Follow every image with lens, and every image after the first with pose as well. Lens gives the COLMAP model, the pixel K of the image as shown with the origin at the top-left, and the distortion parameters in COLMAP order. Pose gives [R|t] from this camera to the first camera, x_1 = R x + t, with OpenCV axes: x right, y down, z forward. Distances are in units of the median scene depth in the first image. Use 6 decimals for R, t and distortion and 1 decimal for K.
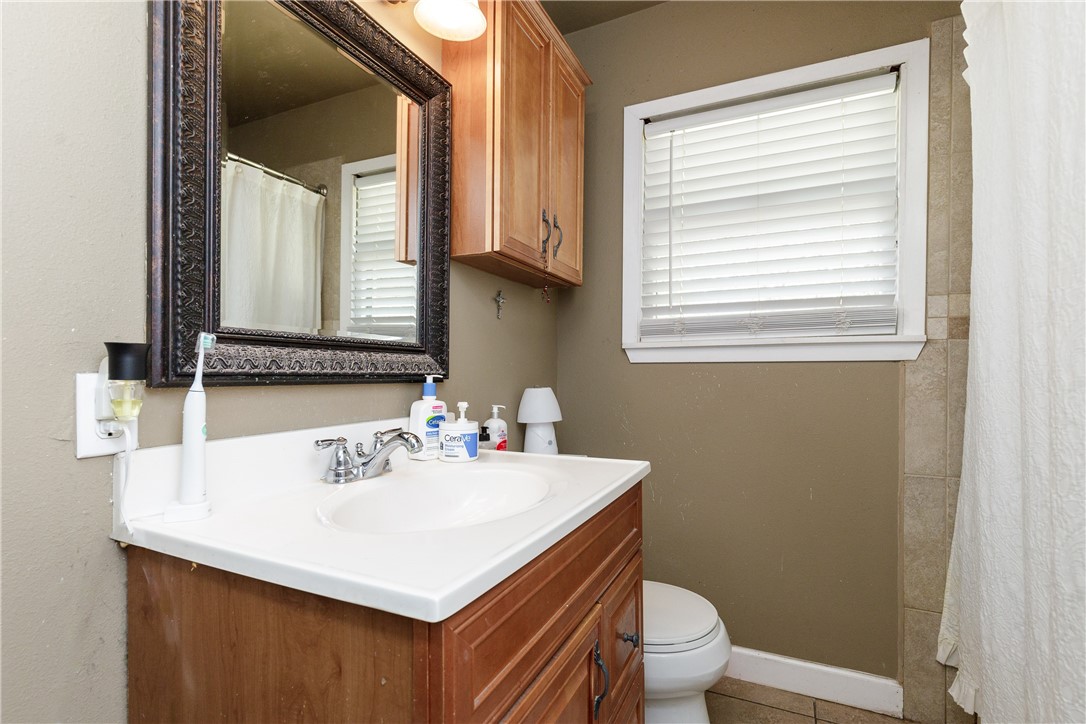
lens RADIAL K [[519.2, 0, 543.0], [0, 519.2, 362.0], [0, 0, 1]] dist [-0.000370, -0.000206]
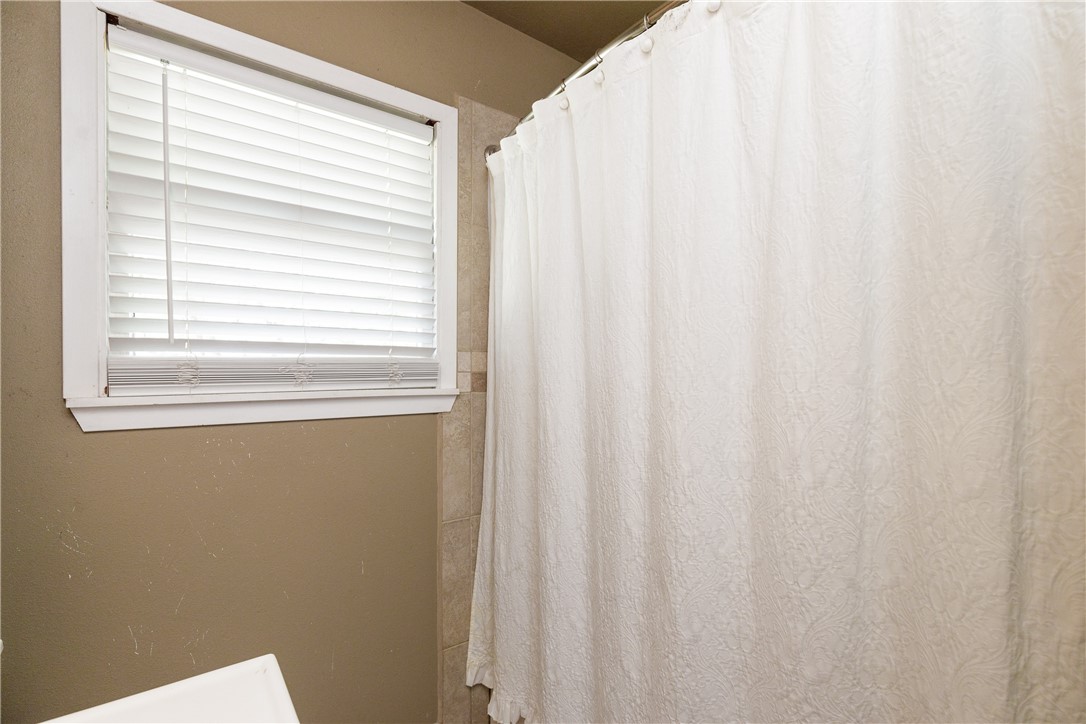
lens RADIAL K [[507.4, 0, 541.1], [0, 507.4, 381.6], [0, 0, 1]] dist [-0.000036, -0.000064]
pose [[0.469175, -0.007280, 0.883075, -0.108724], [-0.021337, 0.999581, 0.019577, -0.090944], [-0.882848, -0.028027, 0.468823, 0.358843]]
